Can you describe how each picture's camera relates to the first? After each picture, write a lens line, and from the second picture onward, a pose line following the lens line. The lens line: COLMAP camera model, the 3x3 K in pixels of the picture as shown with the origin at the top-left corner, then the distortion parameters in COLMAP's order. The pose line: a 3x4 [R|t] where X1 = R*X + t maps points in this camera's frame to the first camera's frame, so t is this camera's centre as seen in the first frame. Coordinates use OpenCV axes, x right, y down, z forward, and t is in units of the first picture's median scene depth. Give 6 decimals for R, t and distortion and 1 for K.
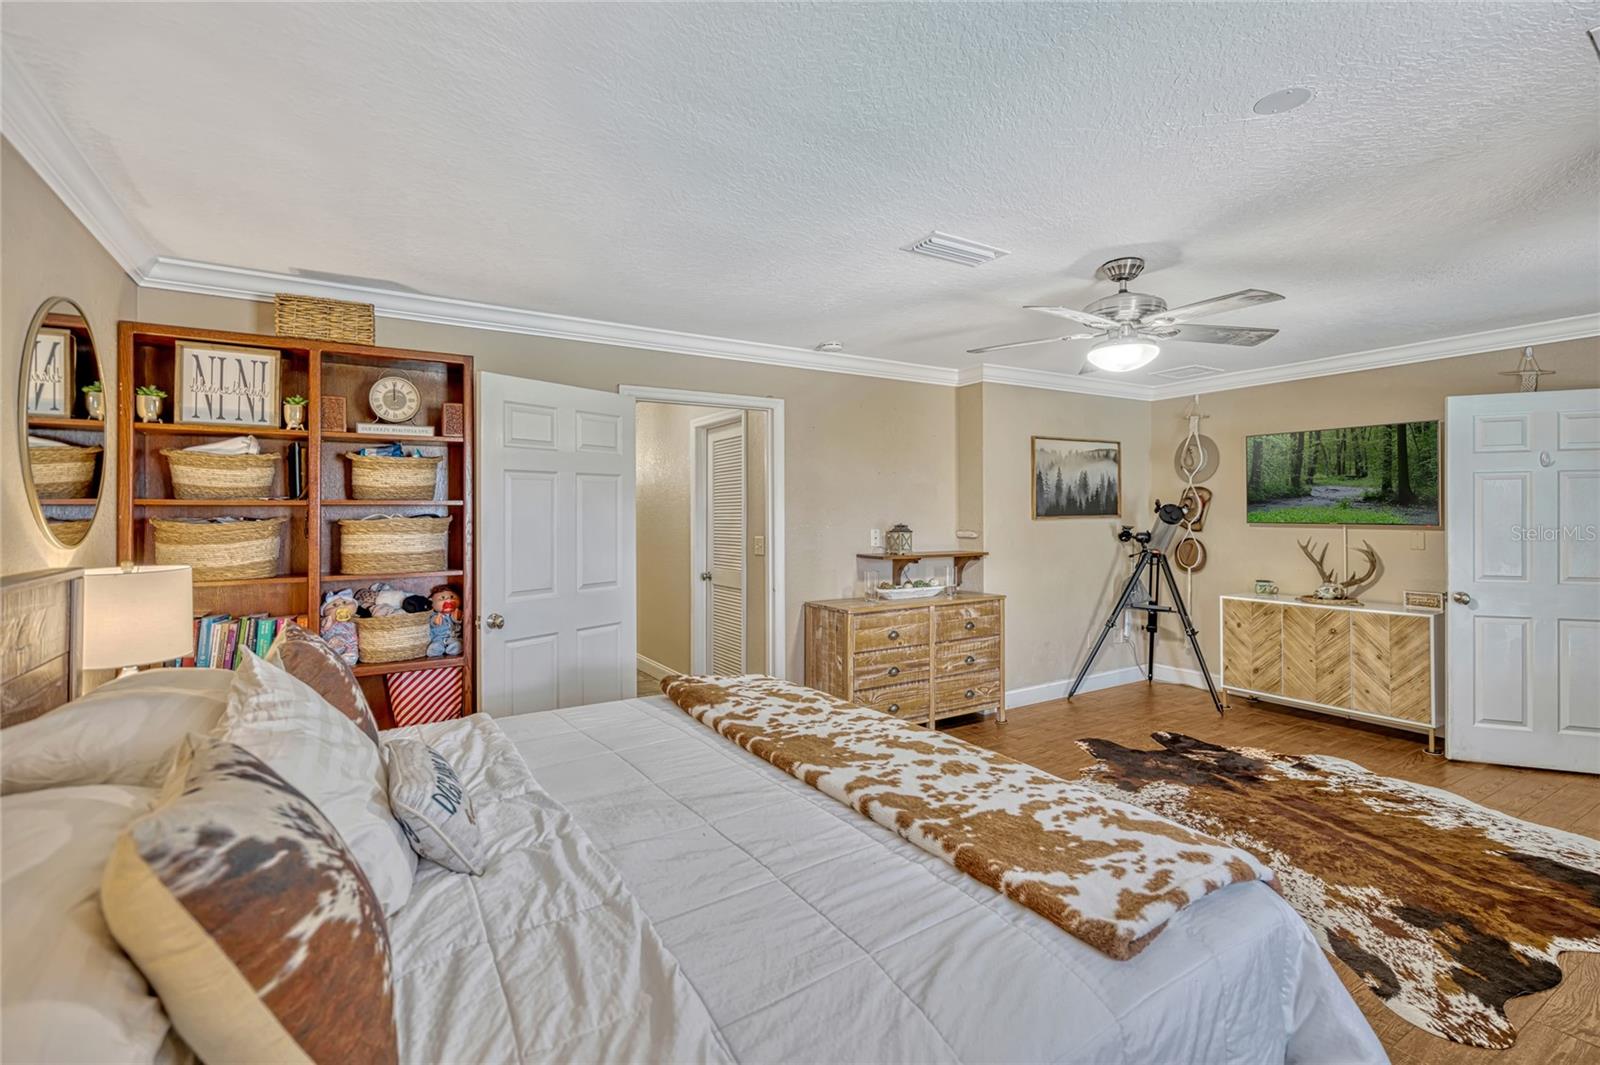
lens RADIAL K [[735.0, 0, 799.1], [0, 735.0, 516.9], [0, 0, 1]] dist [-0.000006, 0.000737]
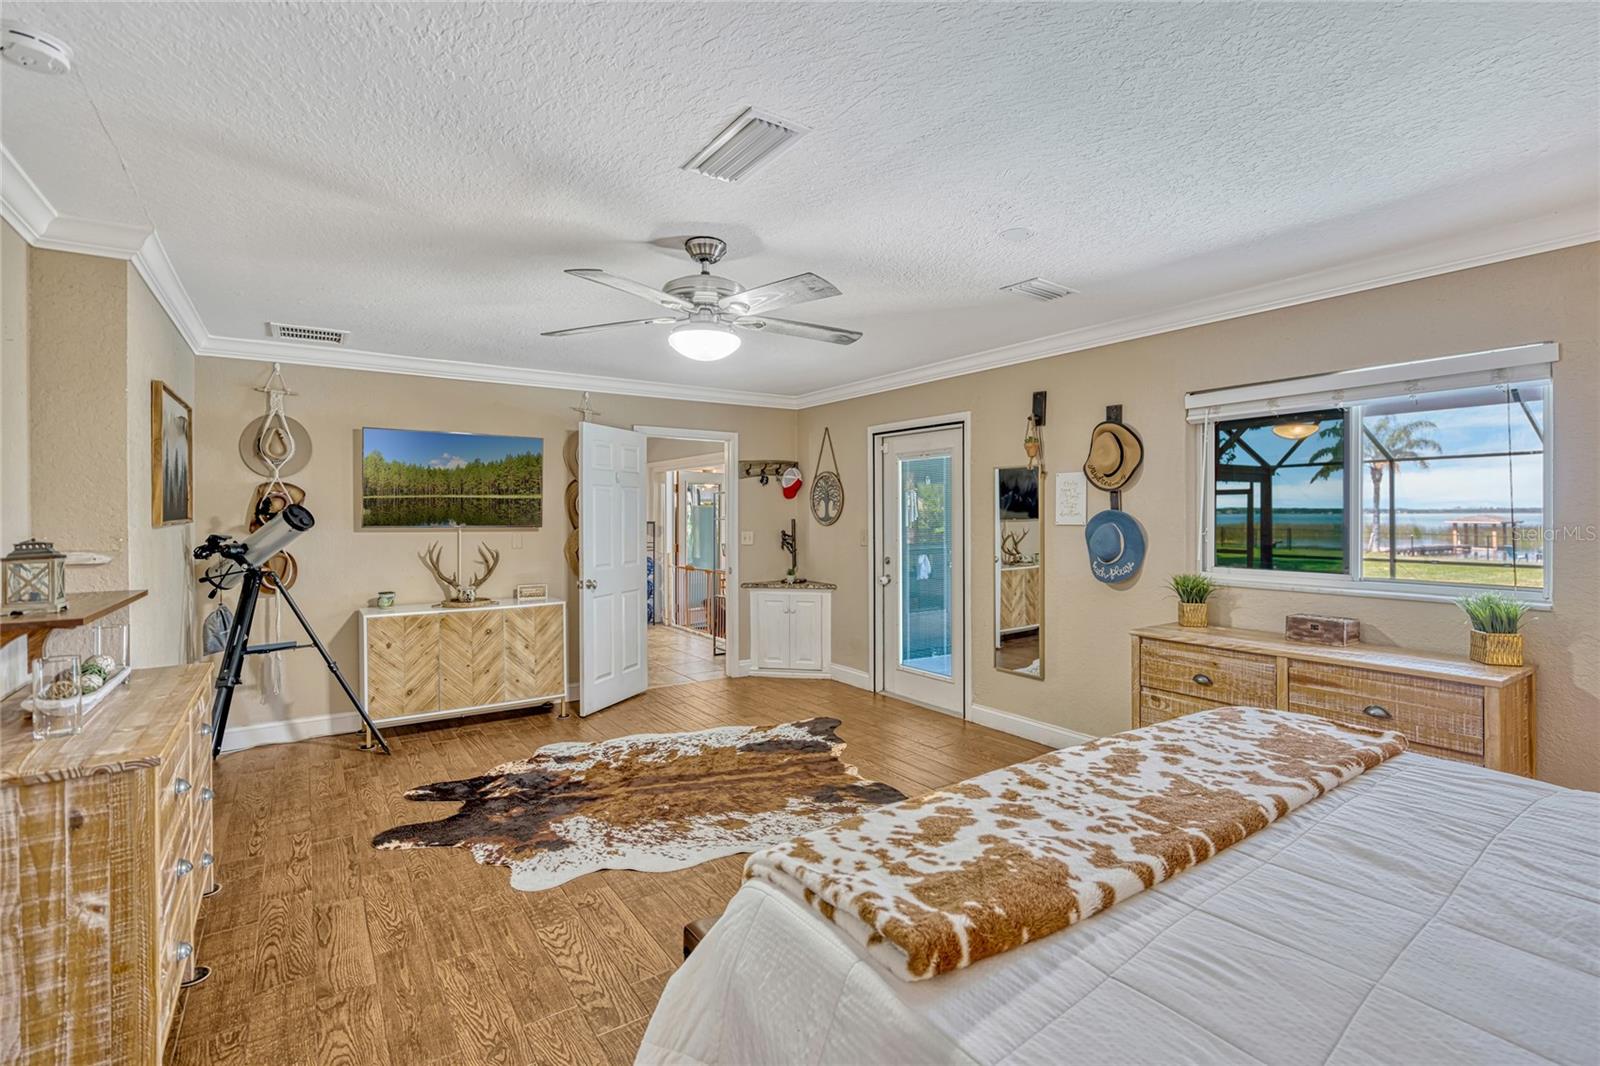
lens RADIAL K [[735.0, 0, 799.1], [0, 735.0, 517.4], [0, 0, 1]] dist [-0.000006, 0.000737]
pose [[-0.052637, 0.001821, 0.998612, -0.429964], [0.005229, 0.999985, -0.001548, 0.000121], [-0.998600, 0.005140, -0.052646, 0.829220]]
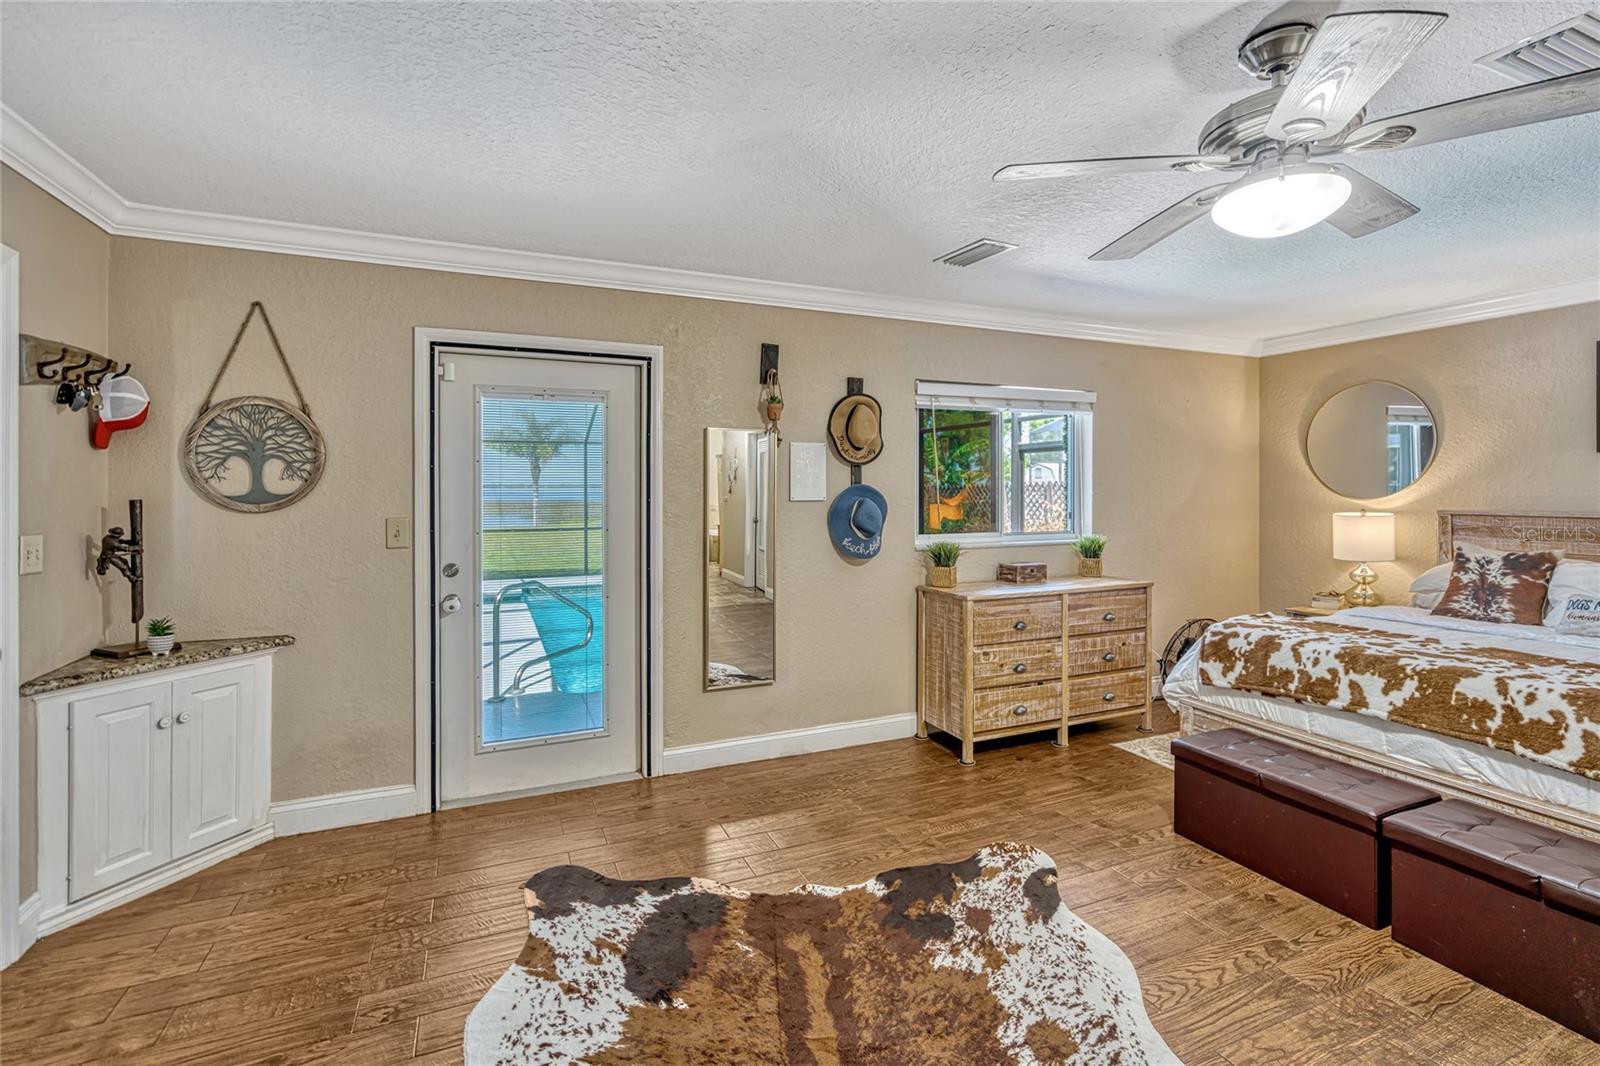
lens RADIAL K [[733.7, 0, 820.9], [0, 733.7, 488.2], [0, 0, 1]] dist [-0.001046, -0.000264]
pose [[-0.992035, 0.007015, 0.125764, 0.632829], [0.007157, 0.999974, 0.000680, -0.005707], [-0.125756, 0.001575, -0.992060, 1.418911]]
